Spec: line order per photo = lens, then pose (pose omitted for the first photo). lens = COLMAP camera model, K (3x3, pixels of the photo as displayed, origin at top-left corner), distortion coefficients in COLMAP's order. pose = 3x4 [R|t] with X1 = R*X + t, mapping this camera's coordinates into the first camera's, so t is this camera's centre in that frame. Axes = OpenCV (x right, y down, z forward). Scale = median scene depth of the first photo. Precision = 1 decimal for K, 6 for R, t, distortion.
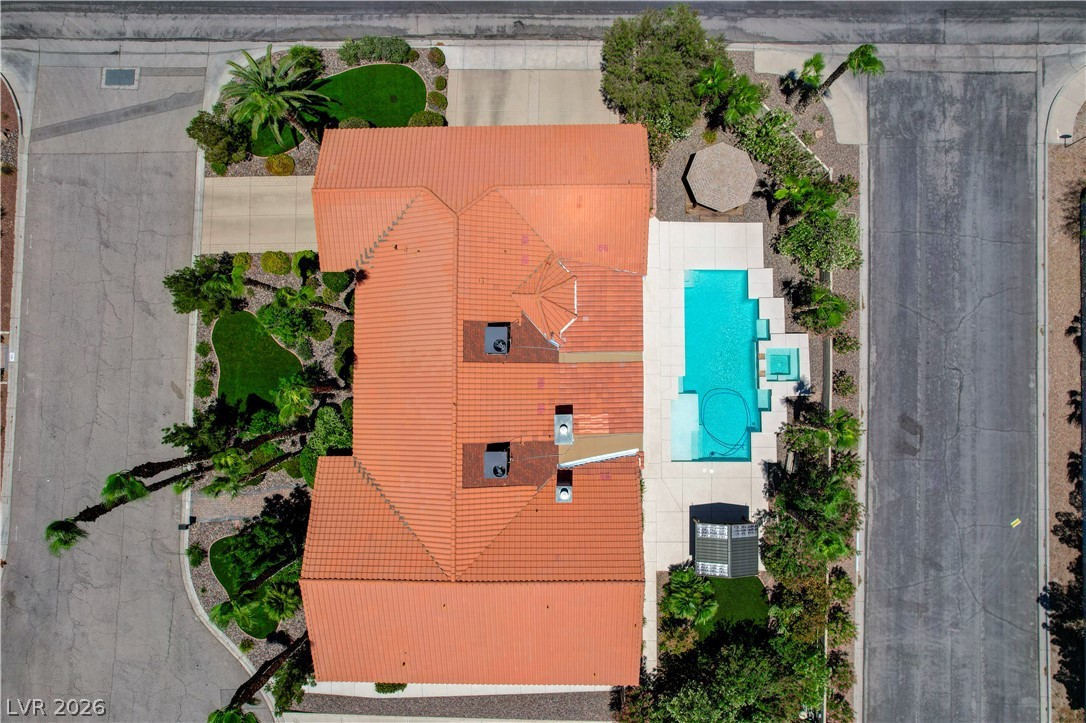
lens RADIAL K [[724.3, 0, 543.4], [0, 724.3, 366.1], [0, 0, 1]] dist [-0.082905, 0.078135]
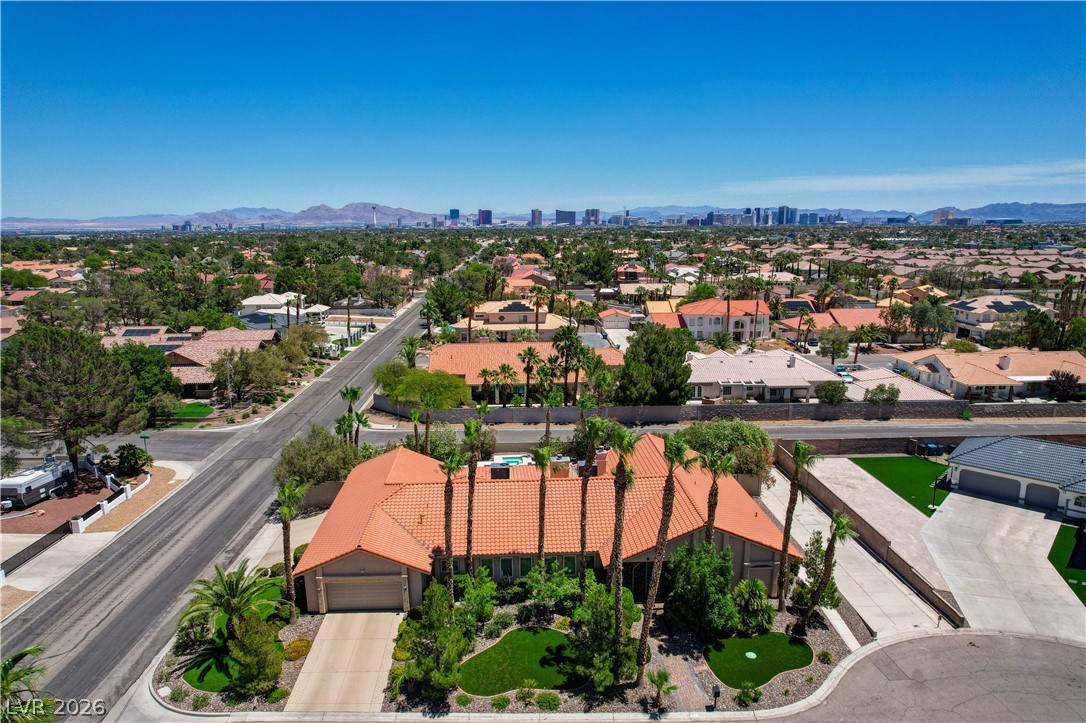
lens RADIAL K [[711.0, 0, 543.0], [0, 711.0, 361.5], [0, 0, 1]] dist [-0.084067, 0.079106]
pose [[-0.052072, -0.181325, 0.982044, -1.230207], [0.997616, 0.035158, 0.059389, -0.037209], [-0.045296, 0.982795, 0.179062, 0.483563]]
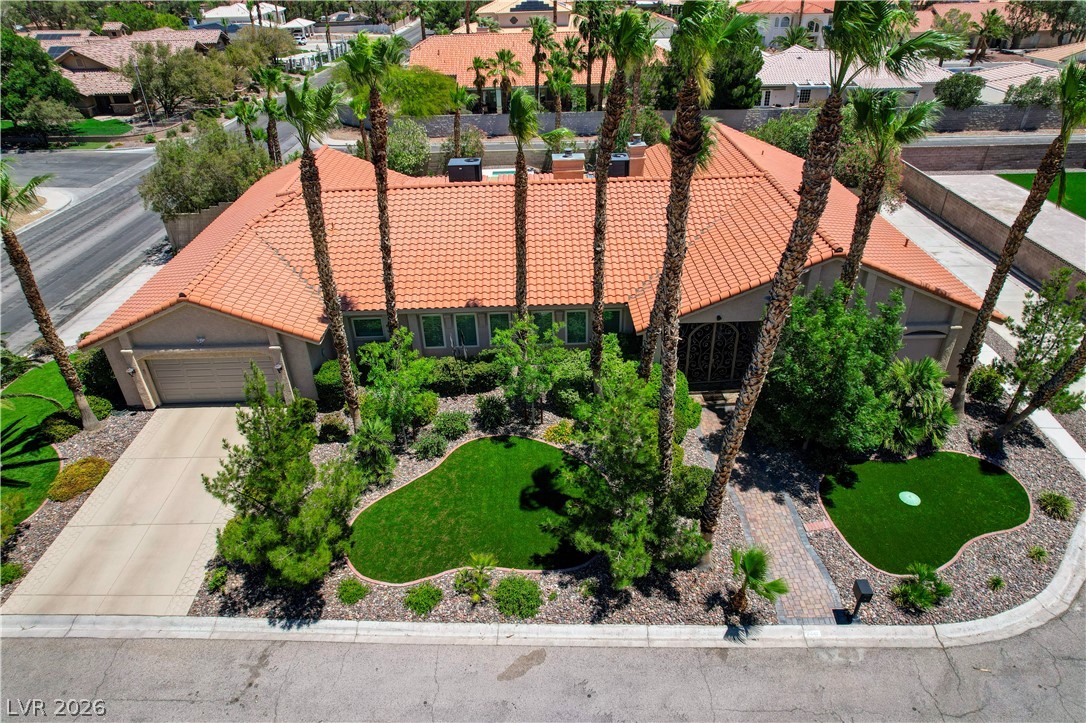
lens RADIAL K [[692.5, 0, 544.4], [0, 692.5, 368.1], [0, 0, 1]] dist [-0.074138, 0.068428]
pose [[-0.012851, -0.513520, 0.857982, -0.770025], [0.999519, 0.017617, 0.025516, 0.035201], [-0.028218, 0.857897, 0.513046, 0.700696]]
